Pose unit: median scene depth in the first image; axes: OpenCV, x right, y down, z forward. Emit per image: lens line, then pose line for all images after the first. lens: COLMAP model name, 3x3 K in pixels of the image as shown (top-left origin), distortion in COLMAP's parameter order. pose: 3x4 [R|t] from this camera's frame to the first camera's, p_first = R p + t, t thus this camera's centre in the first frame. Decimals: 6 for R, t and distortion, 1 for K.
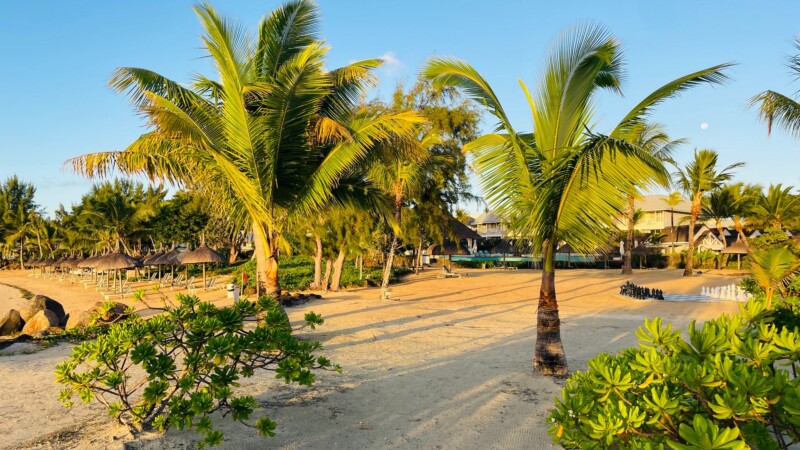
lens RADIAL K [[579.5, 0, 404.1], [0, 579.5, 228.8], [0, 0, 1]] dist [0.061649, -0.112086]
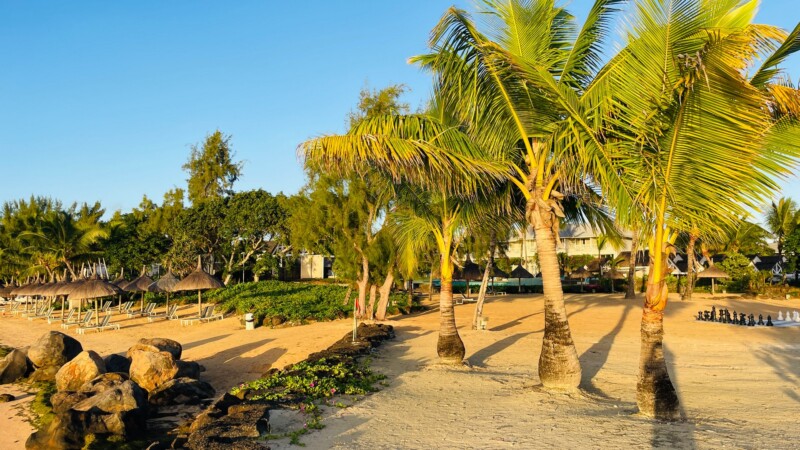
lens RADIAL K [[579.5, 0, 404.1], [0, 579.5, 228.8], [0, 0, 1]] dist [0.061649, -0.112086]
pose [[0.989011, 0.009014, 0.147566, -0.116848], [-0.002484, 0.999012, -0.044375, 0.003646], [-0.147820, 0.043520, 0.988056, 0.058892]]
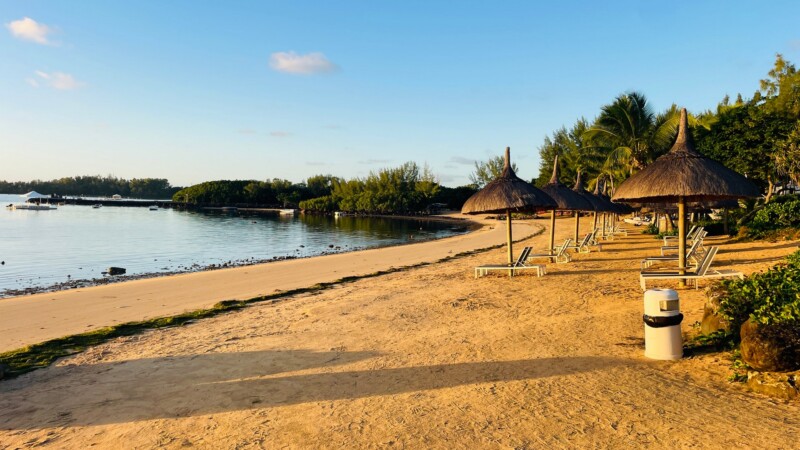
lens RADIAL K [[579.5, 0, 404.1], [0, 579.5, 228.8], [0, 0, 1]] dist [0.061649, -0.112086]
pose [[0.541434, 0.045480, -0.839512, -0.107155], [0.019991, 0.997557, 0.066934, 0.033938], [0.840506, -0.053023, 0.539202, 0.465277]]
